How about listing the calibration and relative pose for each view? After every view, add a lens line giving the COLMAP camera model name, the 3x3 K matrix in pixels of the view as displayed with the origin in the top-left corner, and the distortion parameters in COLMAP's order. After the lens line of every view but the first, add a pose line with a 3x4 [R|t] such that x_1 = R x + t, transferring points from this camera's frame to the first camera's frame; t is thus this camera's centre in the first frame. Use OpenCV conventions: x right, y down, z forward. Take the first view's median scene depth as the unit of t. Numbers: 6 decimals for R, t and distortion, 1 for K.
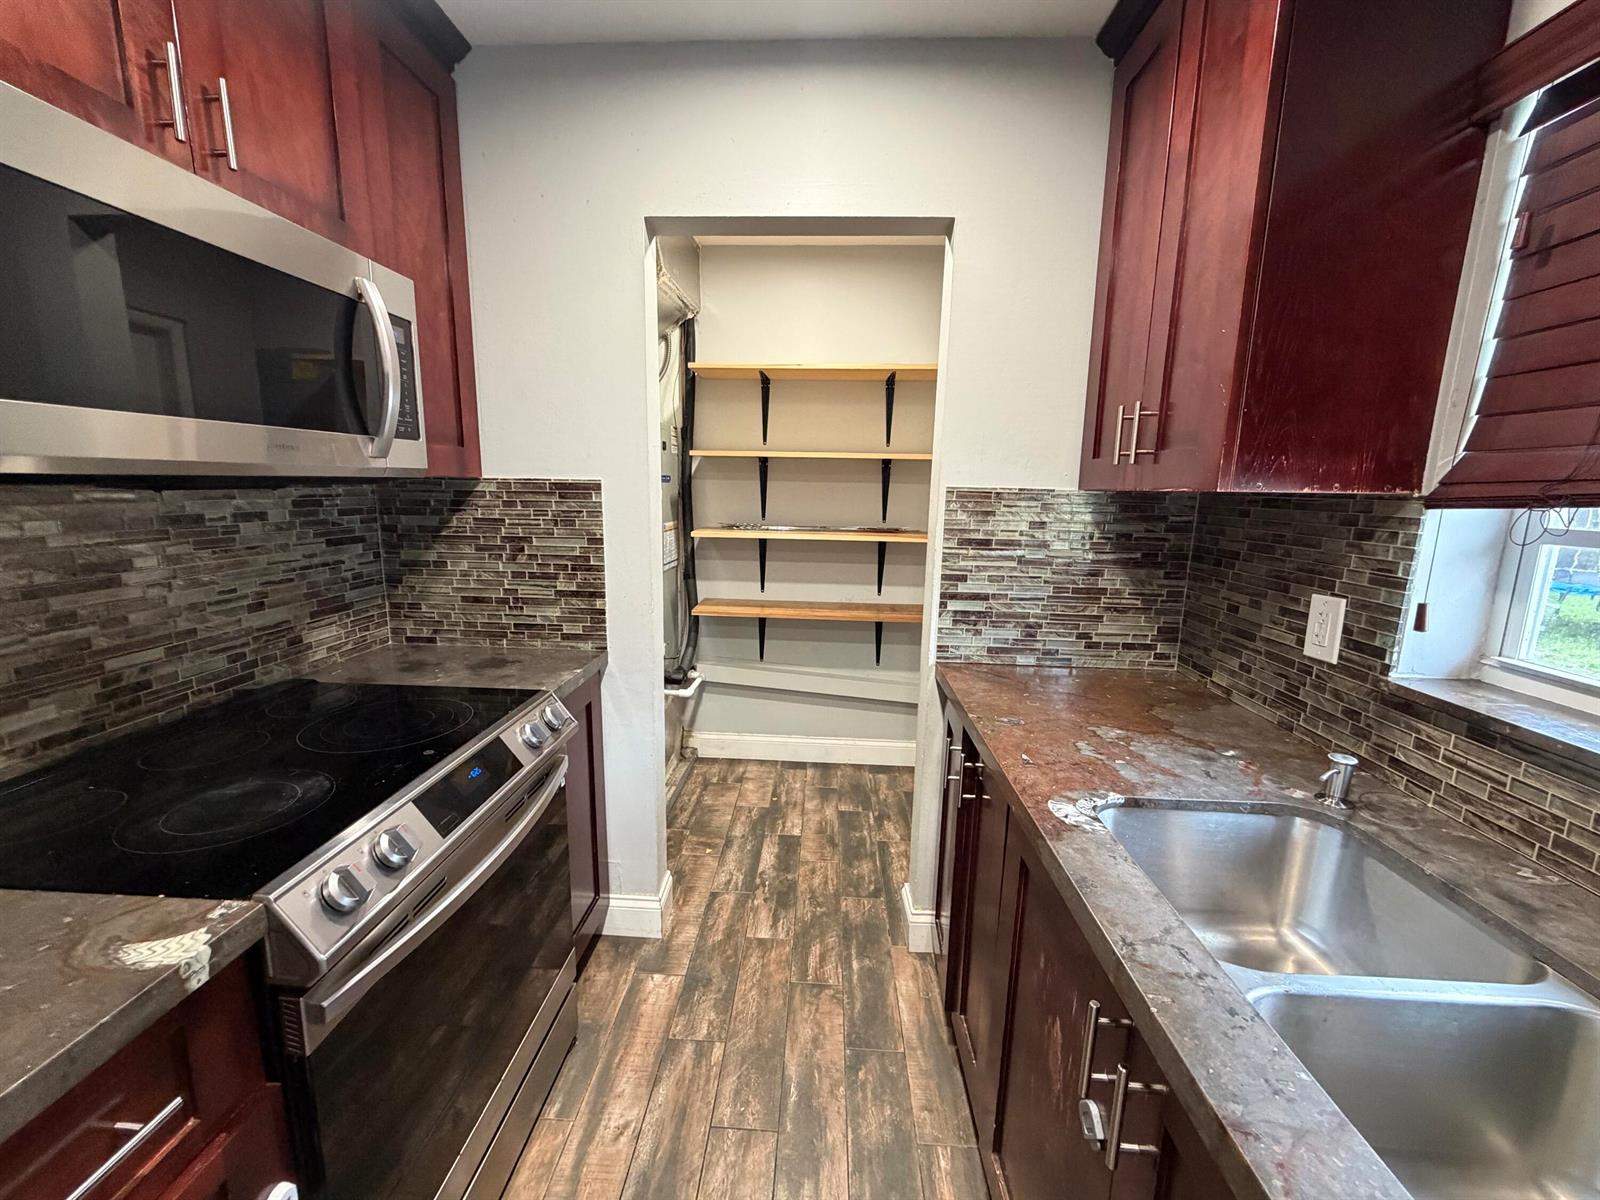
lens RADIAL K [[637.4, 0, 793.5], [0, 637.4, 601.5], [0, 0, 1]] dist [0.000586, 0.000018]
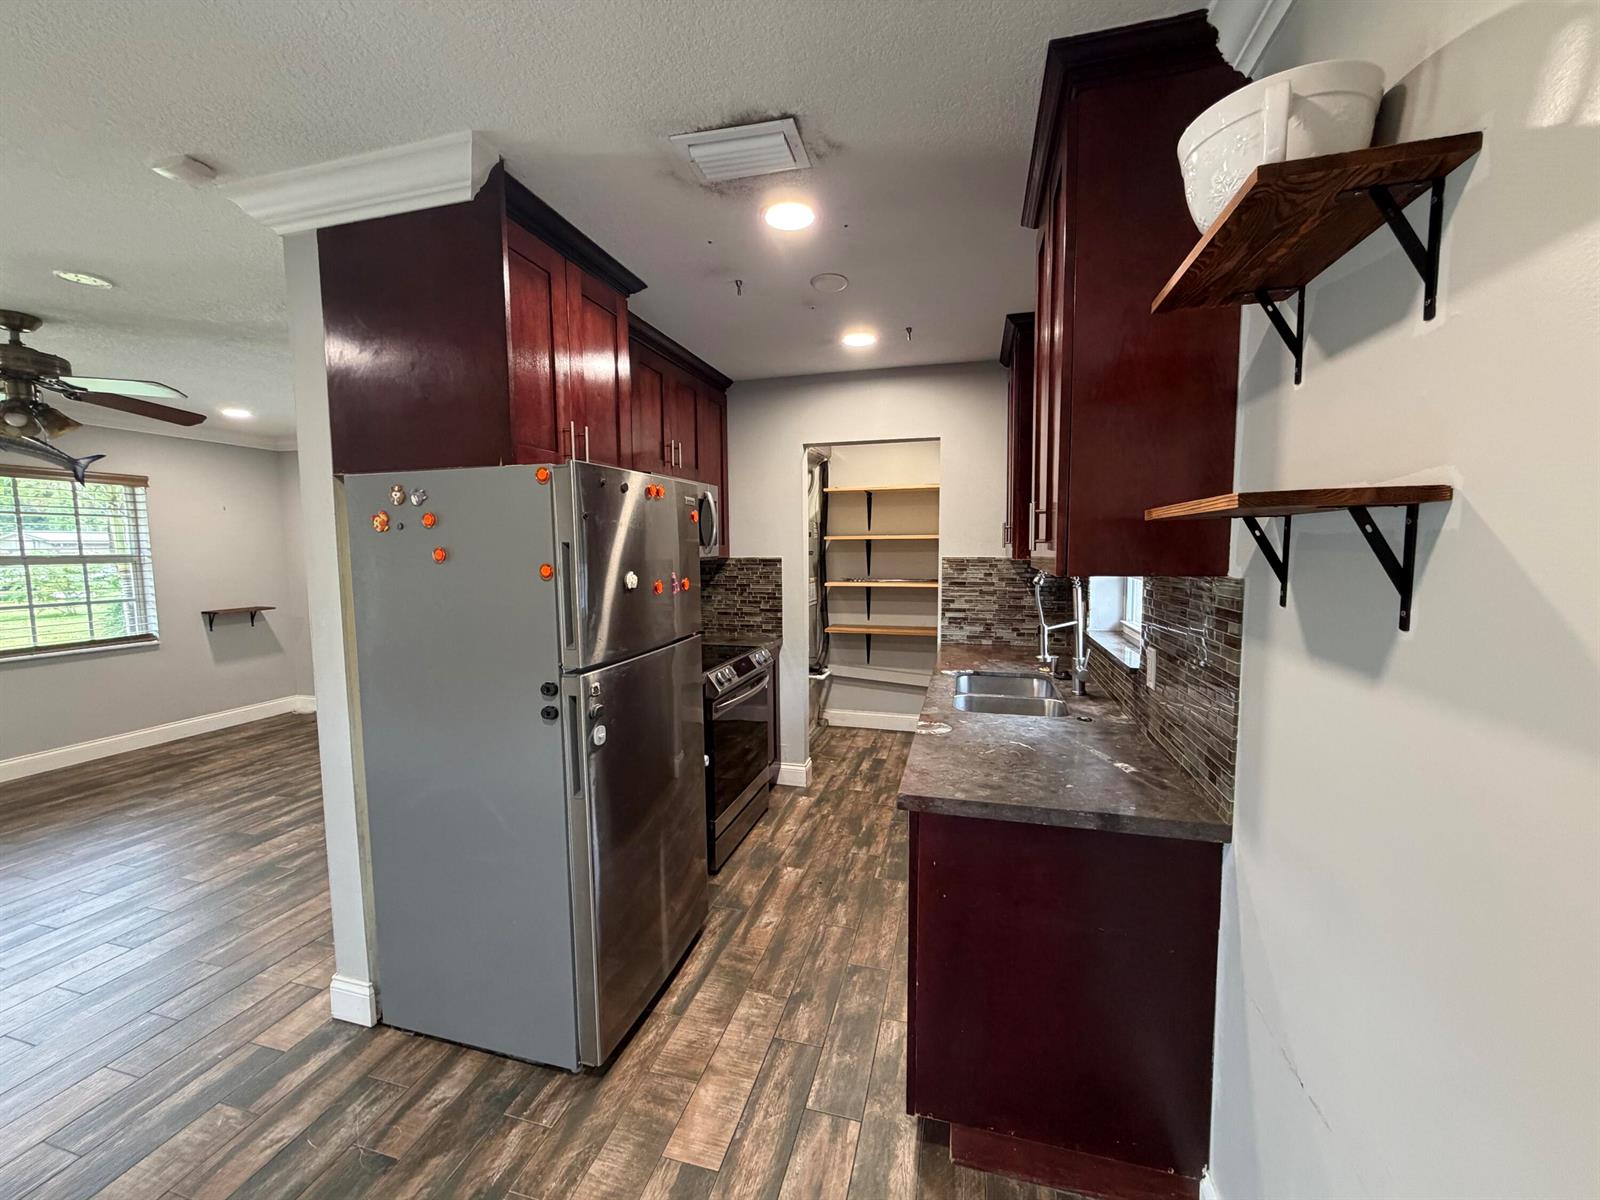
lens RADIAL K [[637.4, 0, 793.5], [0, 637.4, 601.5], [0, 0, 1]] dist [0.000586, 0.000018]
pose [[0.975480, -0.006471, -0.219993, 0.188737], [-0.014147, 0.995657, -0.092017, 0.139448], [0.219633, 0.092872, 0.971152, -0.957918]]
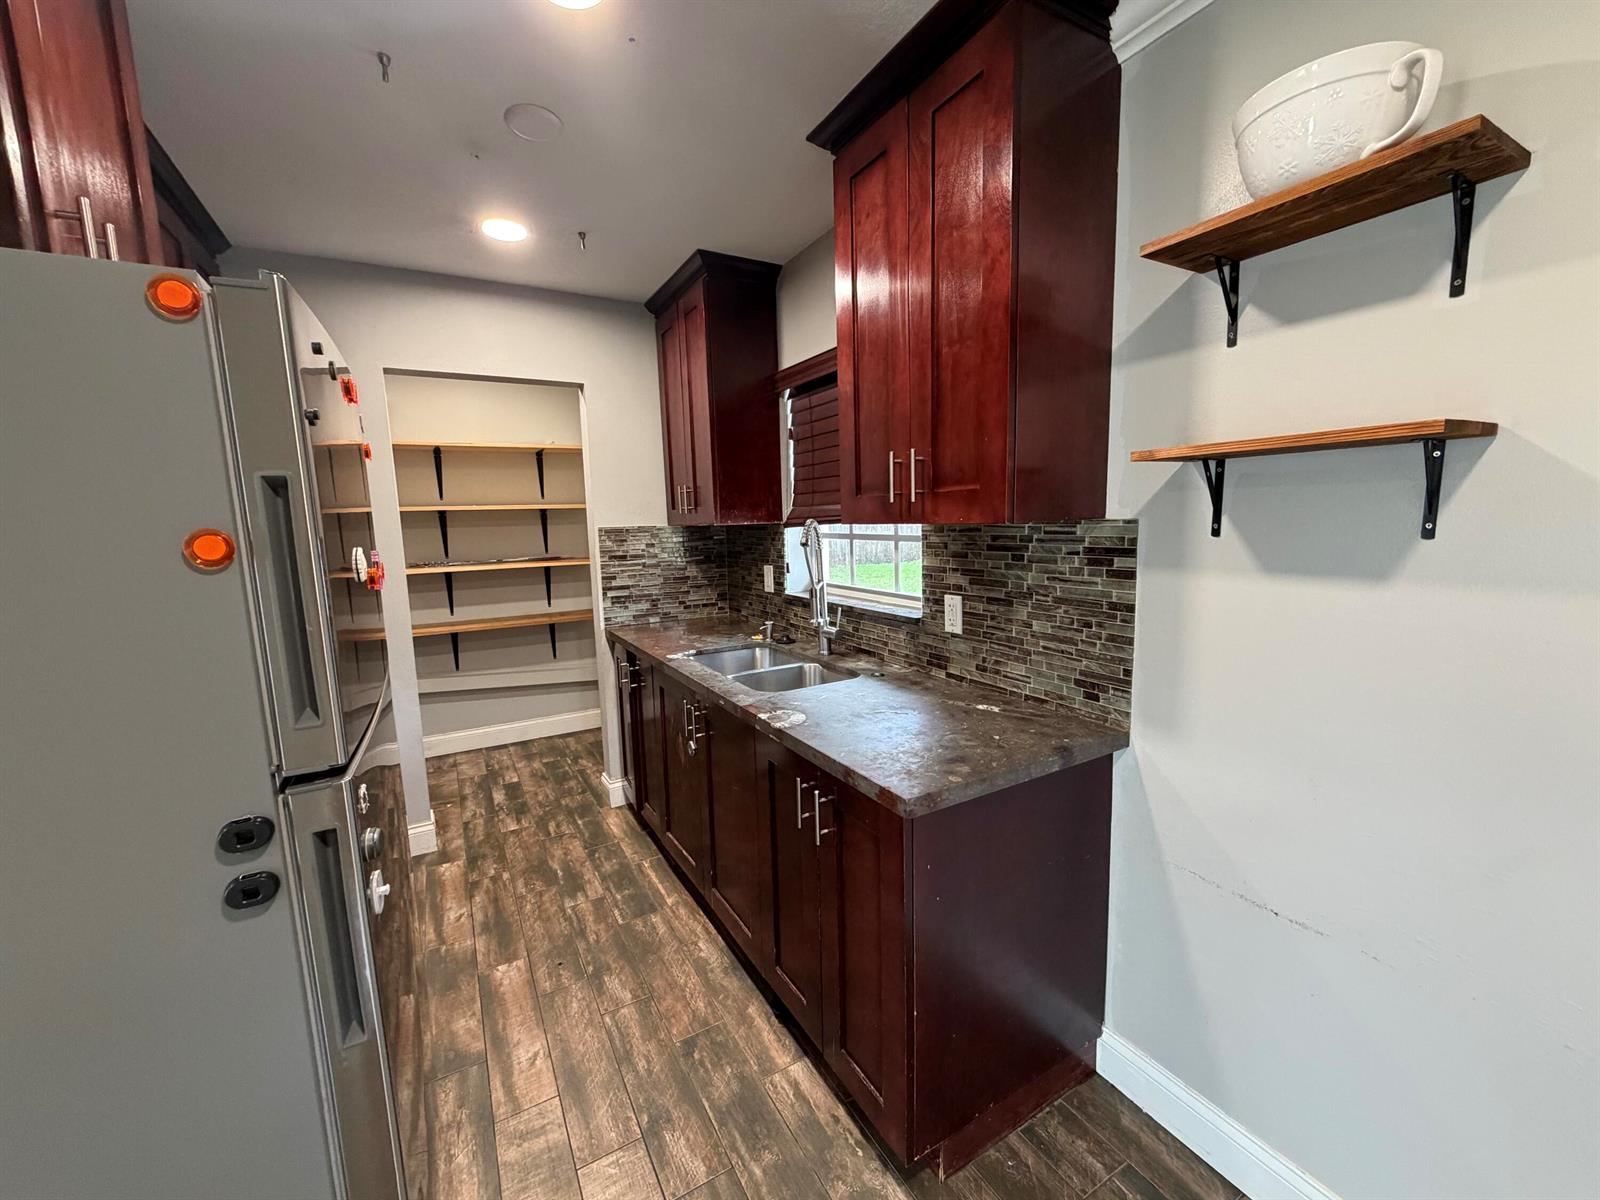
lens RADIAL K [[637.4, 0, 793.5], [0, 637.4, 601.5], [0, 0, 1]] dist [0.000586, 0.000018]
pose [[0.841262, -0.112546, 0.528783, -0.226070], [0.138820, 0.990266, -0.010087, 0.100848], [-0.522500, 0.081892, 0.848697, -0.664120]]
